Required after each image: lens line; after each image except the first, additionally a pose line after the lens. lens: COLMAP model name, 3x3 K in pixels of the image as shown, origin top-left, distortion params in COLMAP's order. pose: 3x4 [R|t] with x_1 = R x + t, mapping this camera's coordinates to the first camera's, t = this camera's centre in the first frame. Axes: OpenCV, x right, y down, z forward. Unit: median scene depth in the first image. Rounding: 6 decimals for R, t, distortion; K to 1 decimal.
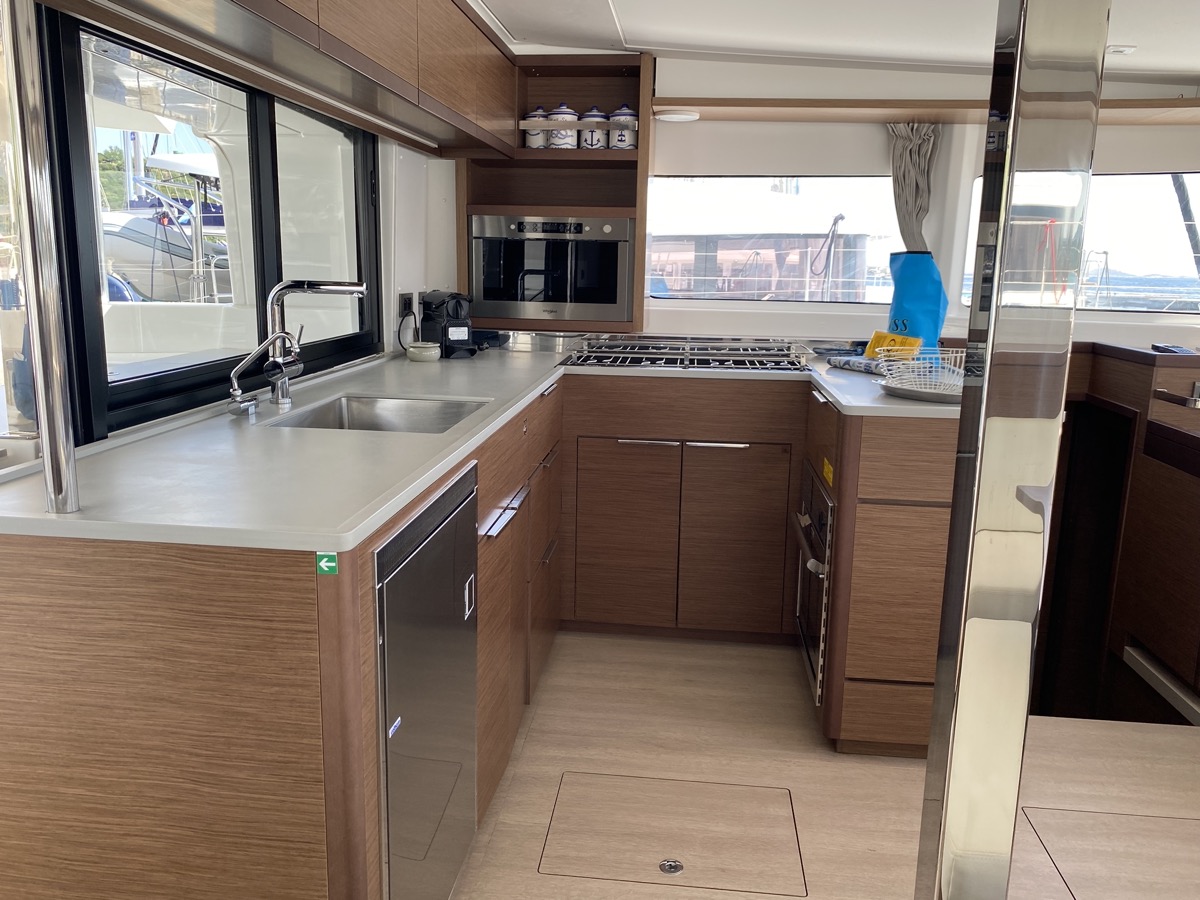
lens RADIAL K [[919.9, 0, 592.3], [0, 919.9, 448.6], [0, 0, 1]] dist [0.018836, -0.015096]
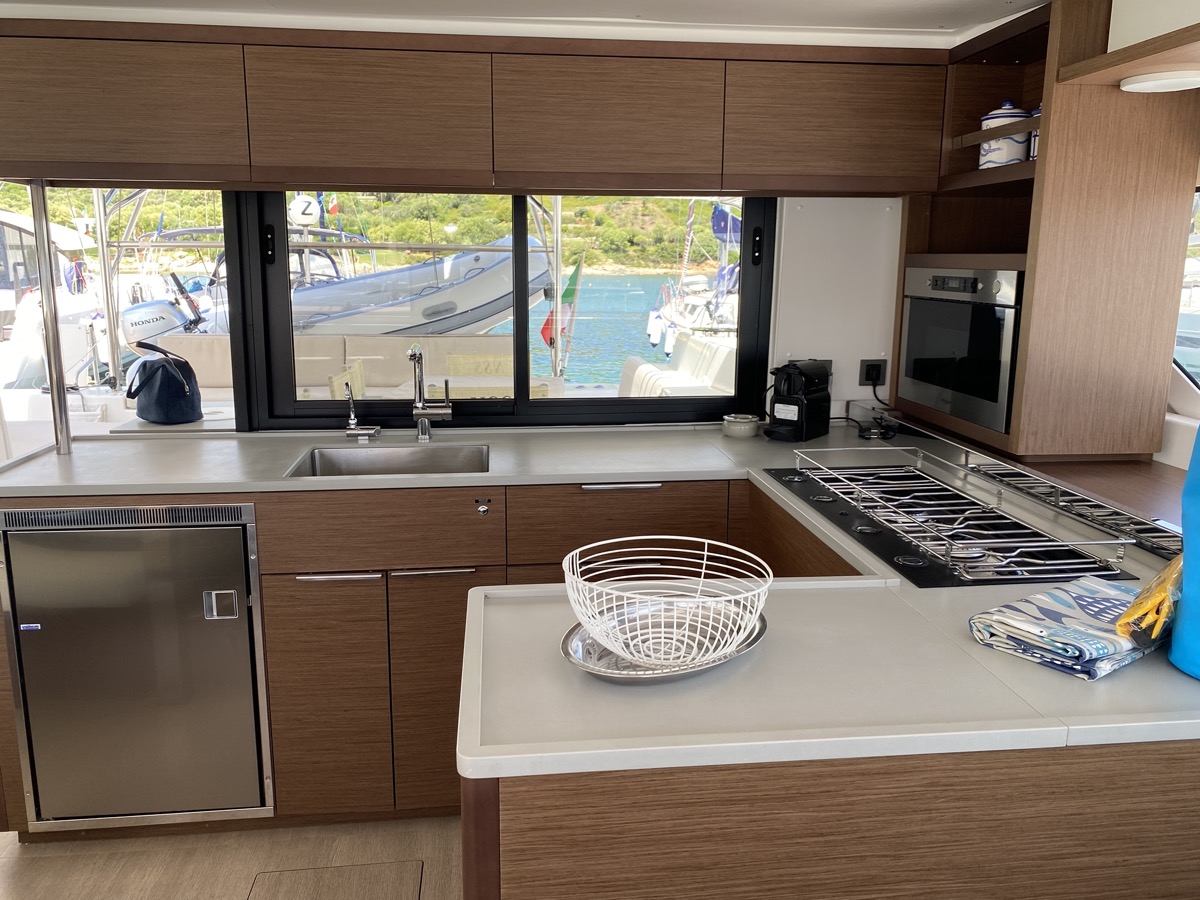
lens RADIAL K [[919.9, 0, 602.2], [0, 919.9, 442.7], [0, 0, 1]] dist [0.018836, -0.015096]
pose [[0.222936, 0.172919, -0.959374, 0.595077], [-0.194515, 0.972242, 0.130038, -0.164165], [0.955230, 0.157623, 0.250383, 0.595303]]
